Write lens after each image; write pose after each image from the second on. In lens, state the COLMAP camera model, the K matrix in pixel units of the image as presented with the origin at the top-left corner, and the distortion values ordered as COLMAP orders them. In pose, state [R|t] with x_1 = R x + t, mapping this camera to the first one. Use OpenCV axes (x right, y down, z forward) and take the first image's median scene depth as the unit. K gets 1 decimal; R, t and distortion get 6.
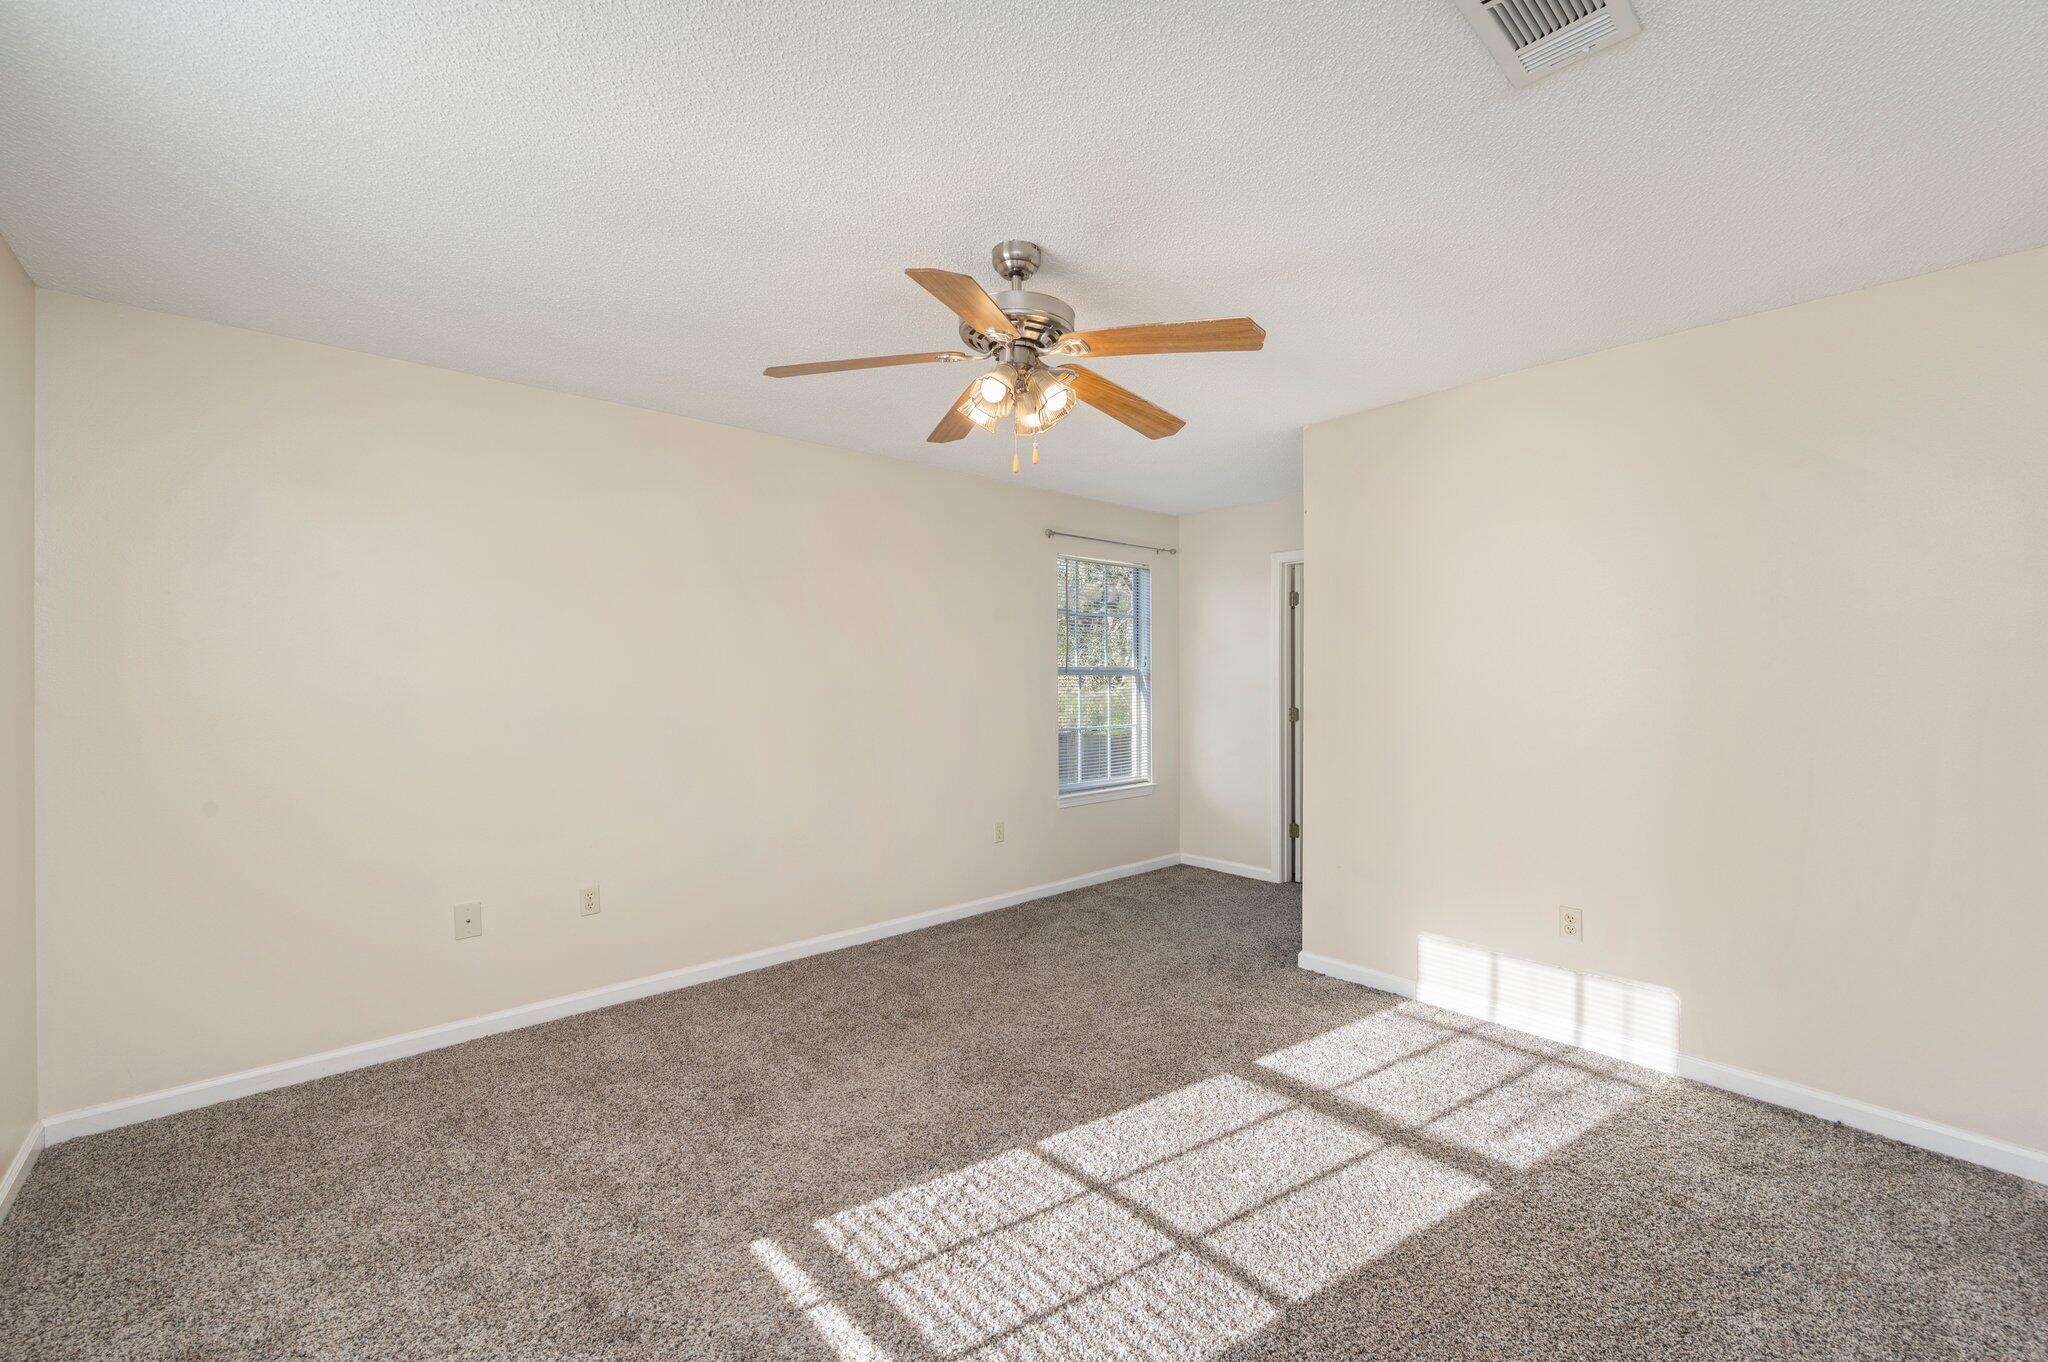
lens RADIAL K [[847.9, 0, 1030.5], [0, 847.9, 668.3], [0, 0, 1]] dist [0.002208, 0.000114]
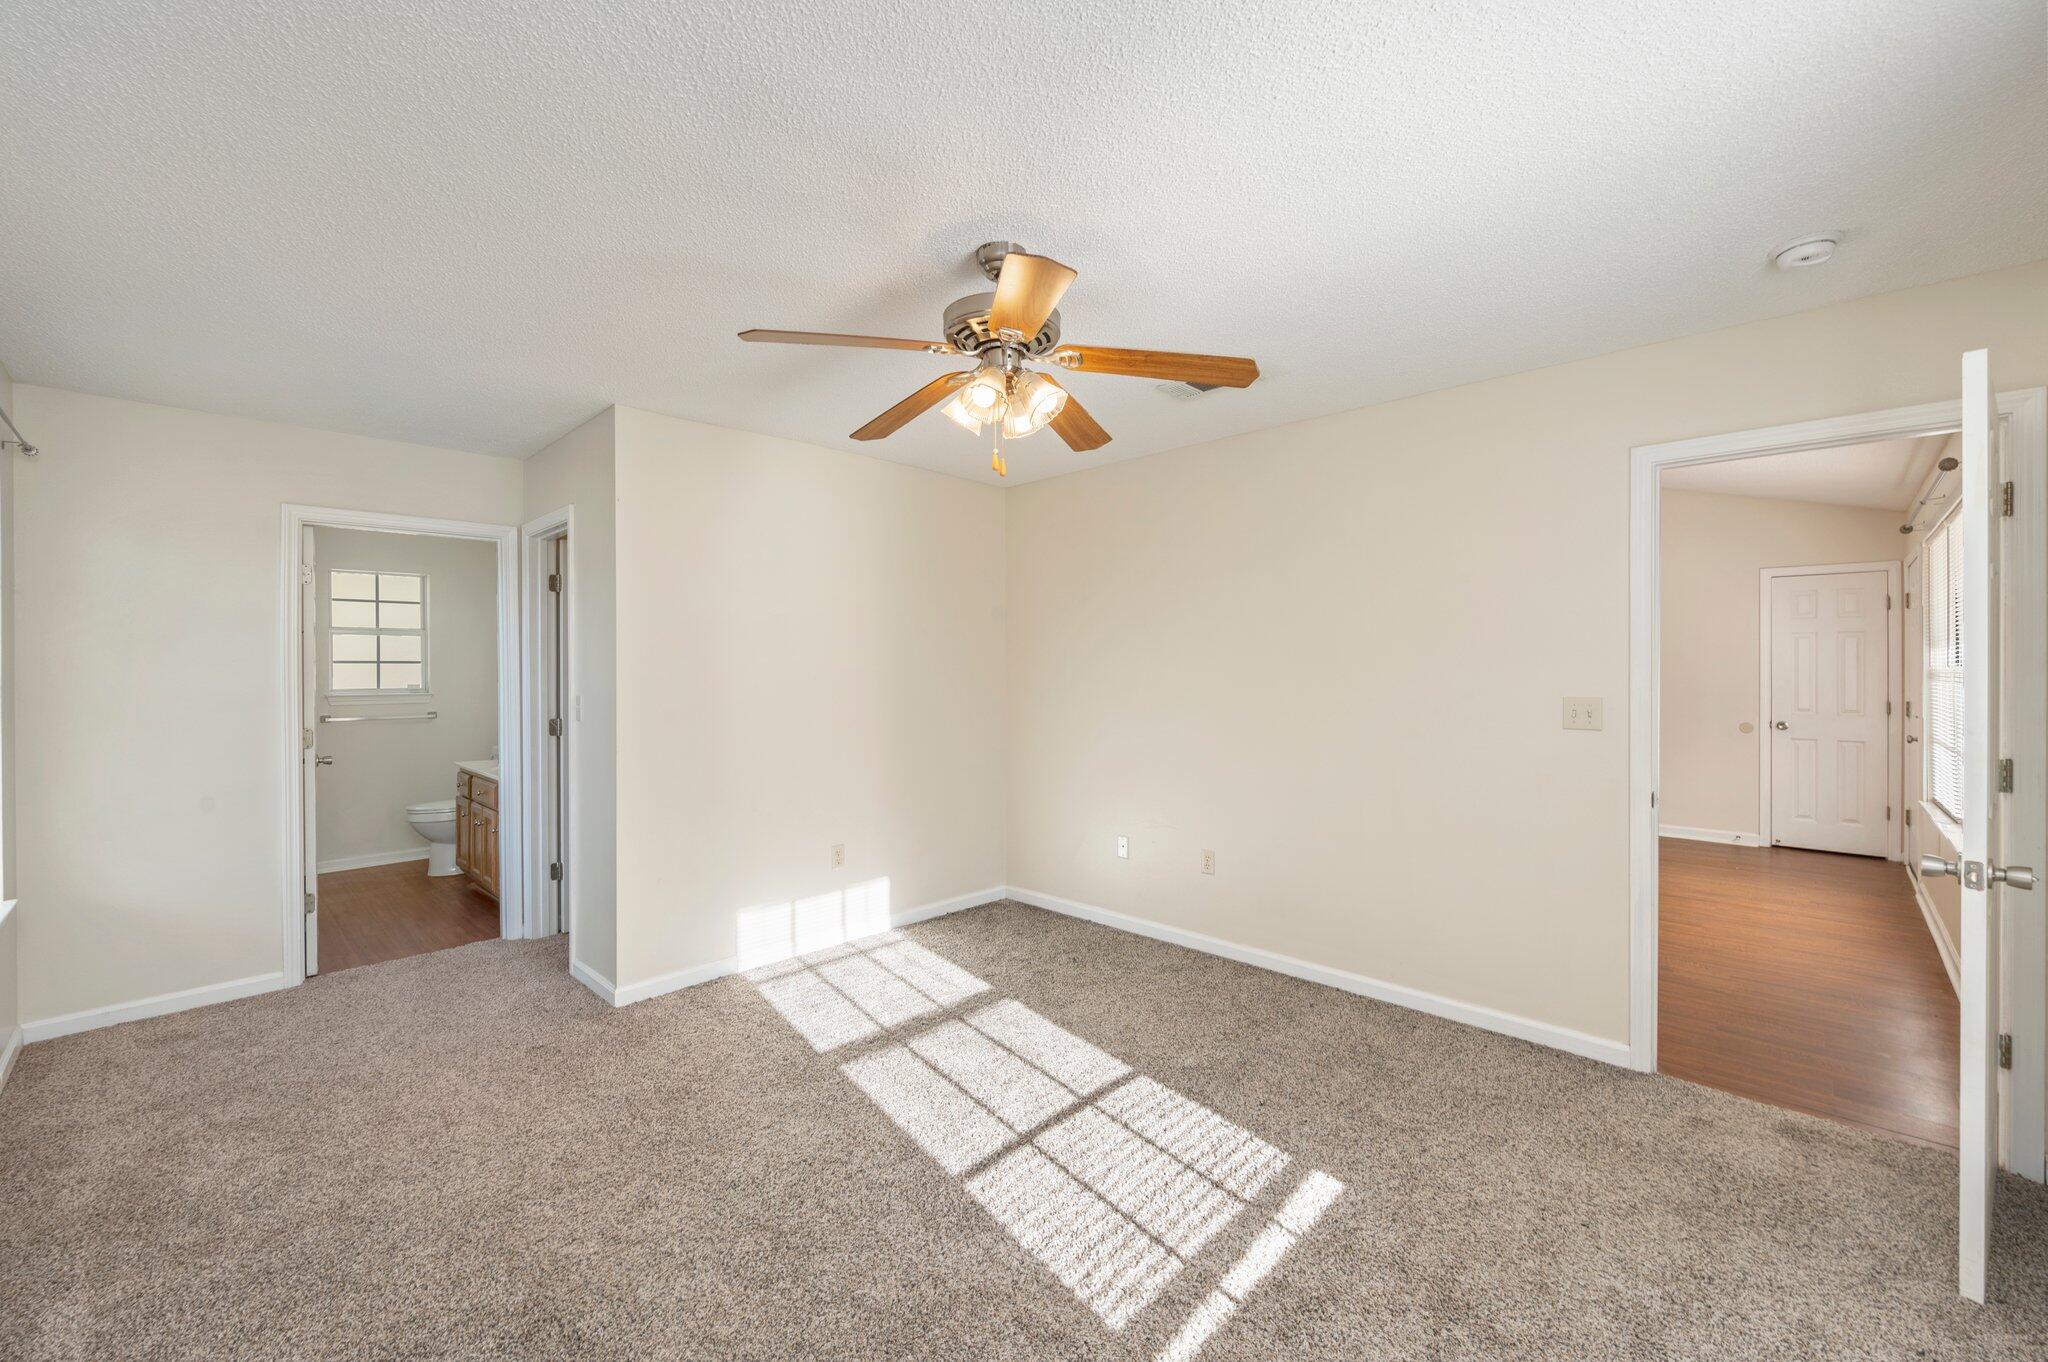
lens RADIAL K [[855.8, 0, 1059.0], [0, 855.8, 679.0], [0, 0, 1]] dist [0.000831, 0.000017]
pose [[-0.121552, -0.008267, 0.992551, -0.846313], [-0.002548, 0.999965, 0.008017, 0.008704], [-0.992582, -0.001555, -0.121569, 0.910970]]
